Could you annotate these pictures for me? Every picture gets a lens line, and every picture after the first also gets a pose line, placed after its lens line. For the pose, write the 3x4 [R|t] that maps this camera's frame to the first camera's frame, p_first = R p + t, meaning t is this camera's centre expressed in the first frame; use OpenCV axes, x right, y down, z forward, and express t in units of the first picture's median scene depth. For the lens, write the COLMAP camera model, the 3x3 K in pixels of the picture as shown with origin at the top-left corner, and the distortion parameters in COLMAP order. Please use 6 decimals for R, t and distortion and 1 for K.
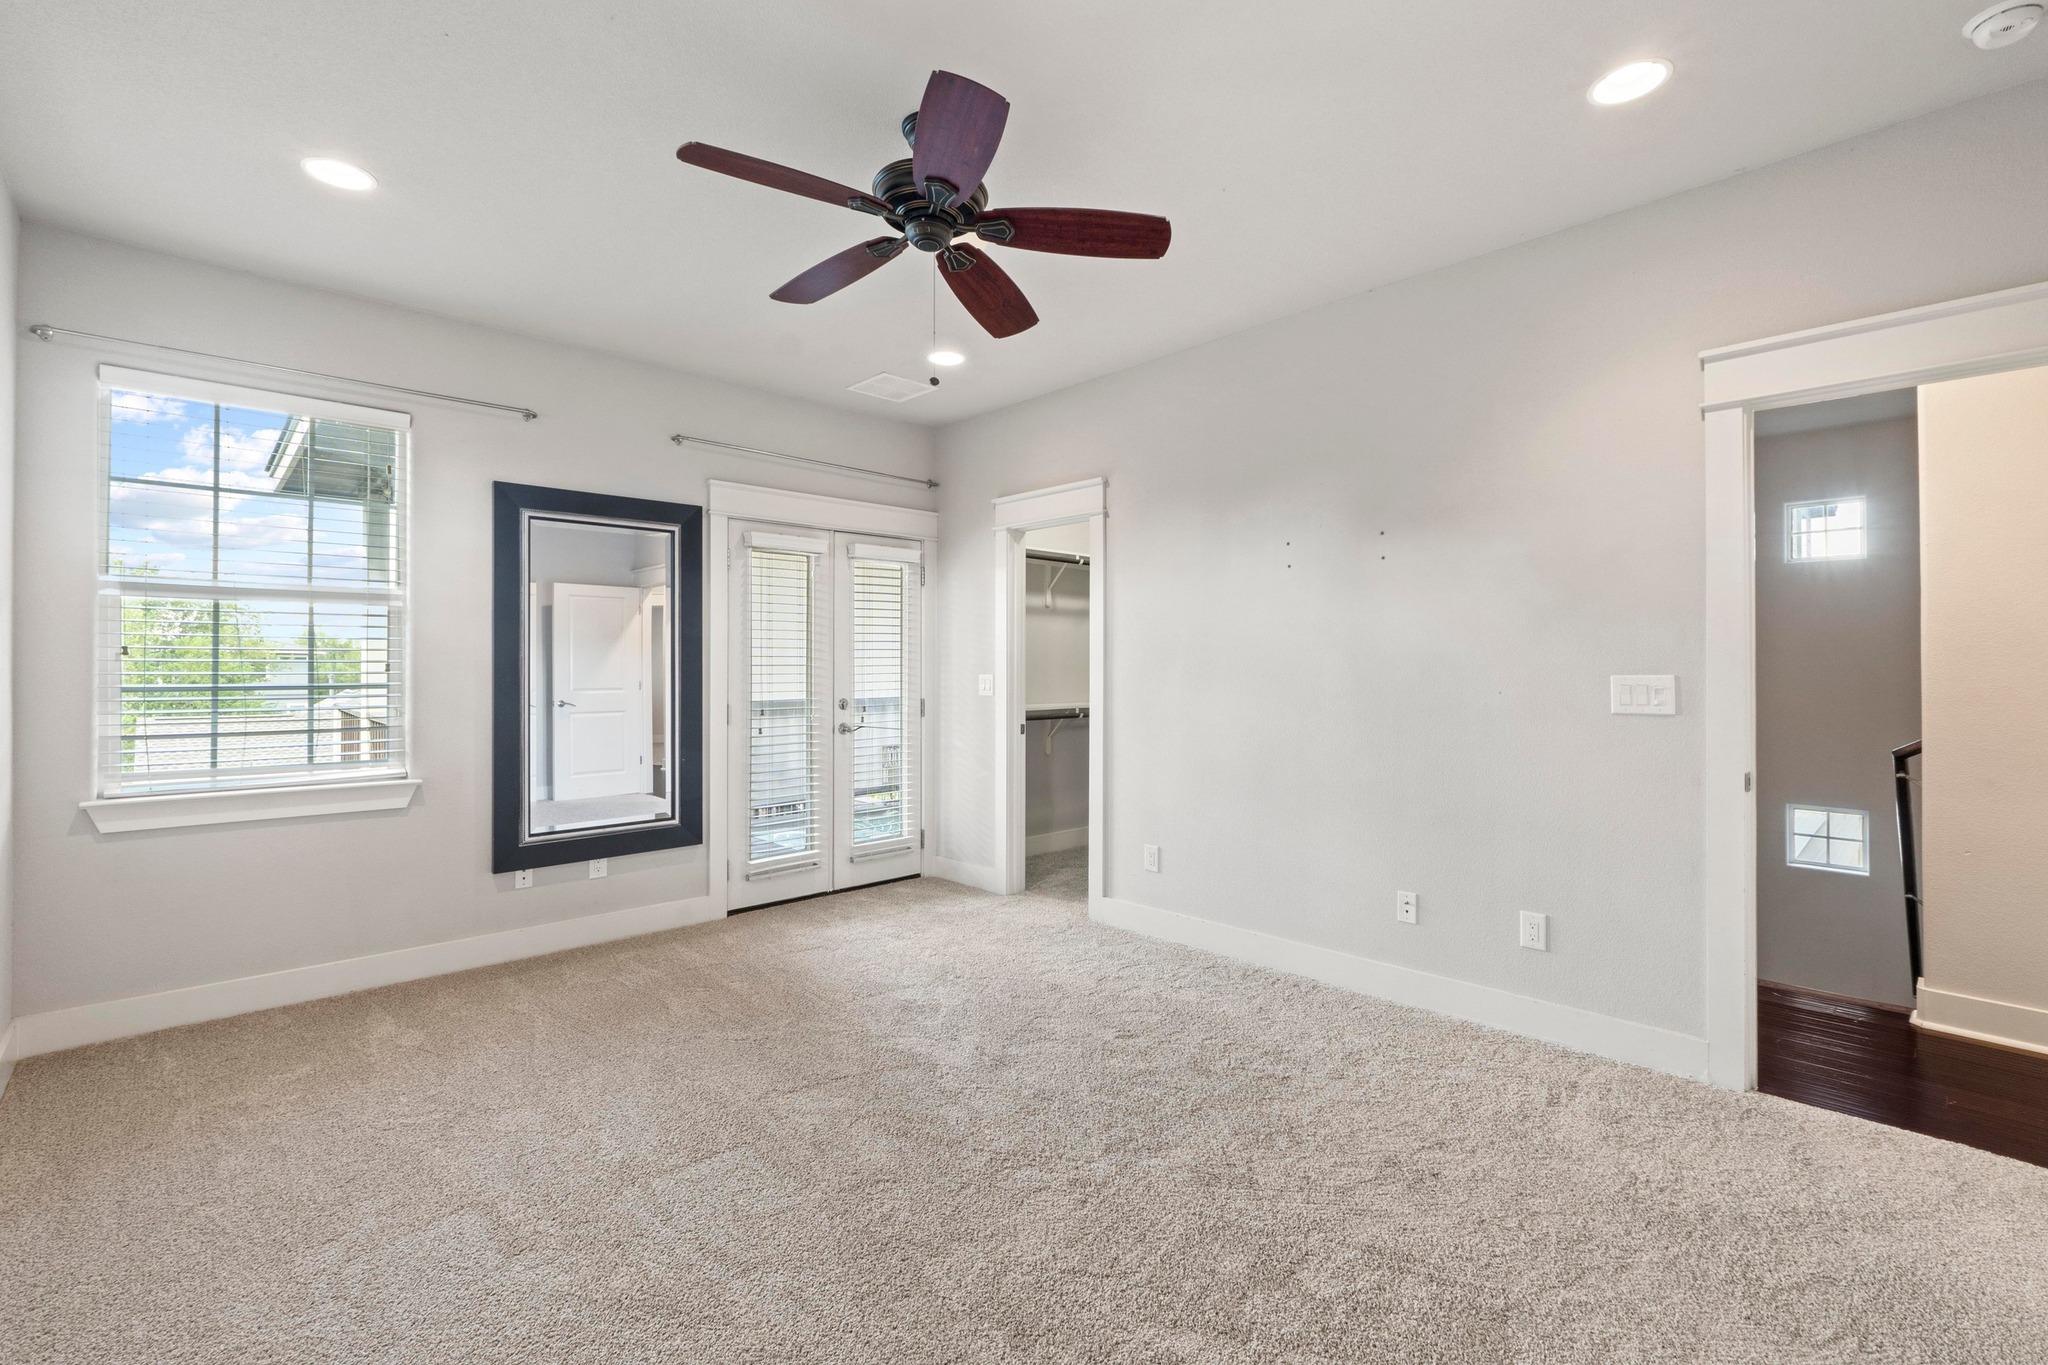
lens RADIAL K [[891.5, 0, 1034.2], [0, 891.5, 660.4], [0, 0, 1]] dist [-0.004731, -0.000043]
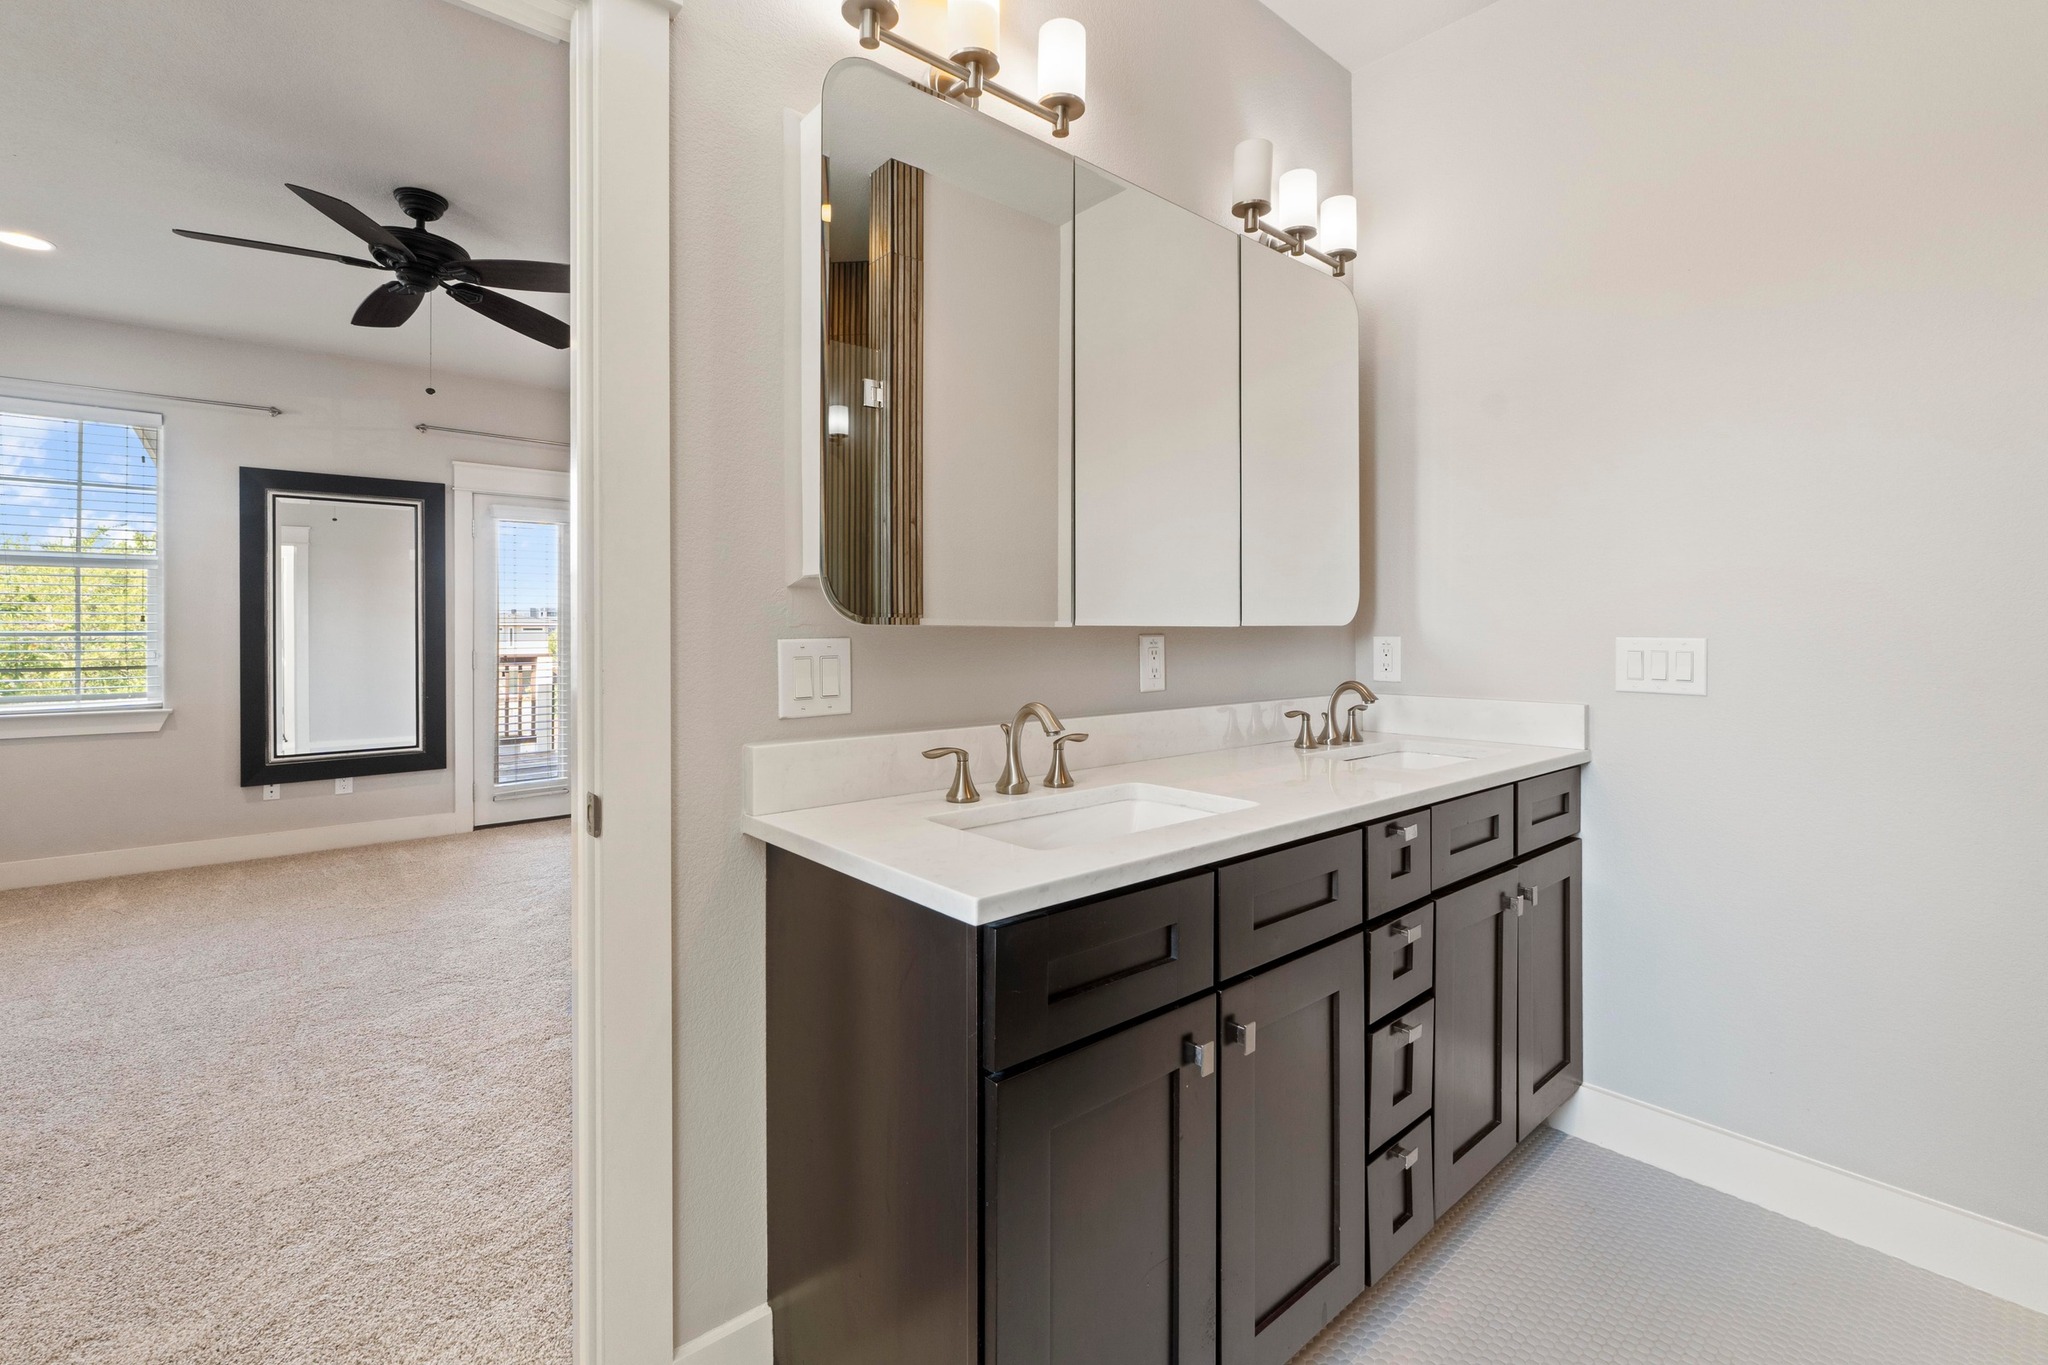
lens RADIAL K [[891.5, 0, 1029.0], [0, 891.5, 628.7], [0, 0, 1]] dist [-0.004731, -0.000043]
pose [[0.998679, -0.003652, -0.051259, 0.496203], [0.003760, 0.999991, 0.001998, 0.021486], [0.051252, -0.002189, 0.998683, -0.153217]]
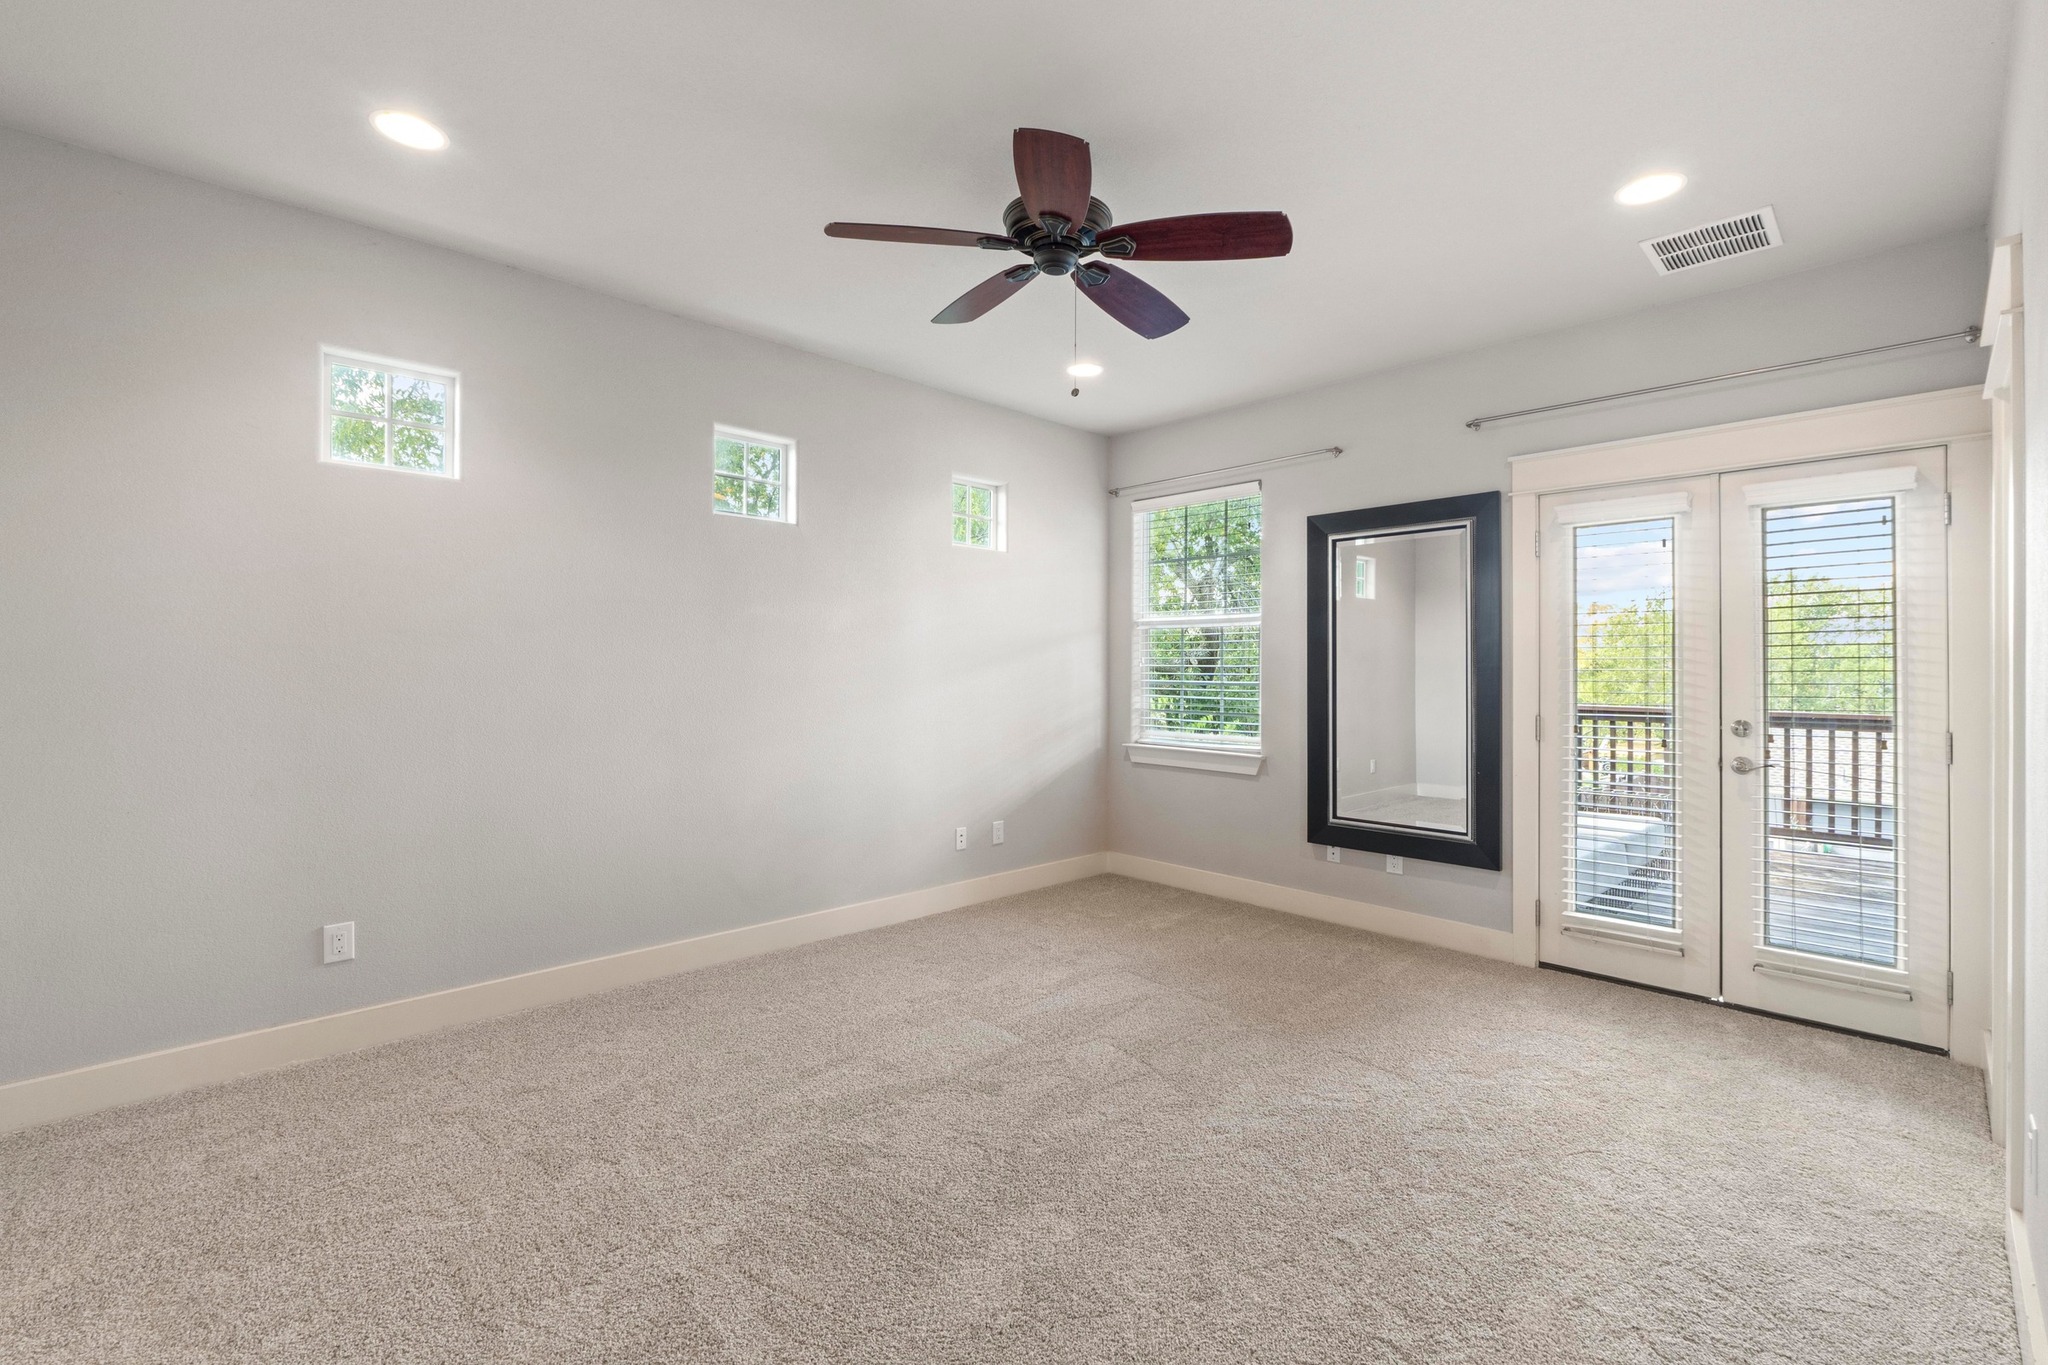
lens RADIAL K [[891.5, 0, 1029.8], [0, 891.5, 662.7], [0, 0, 1]] dist [-0.004731, -0.000043]
pose [[-0.001827, -0.007791, -0.999968, 0.551119], [0.000141, 0.999970, -0.007791, 0.005703], [0.999998, -0.000156, -0.001826, 0.572627]]
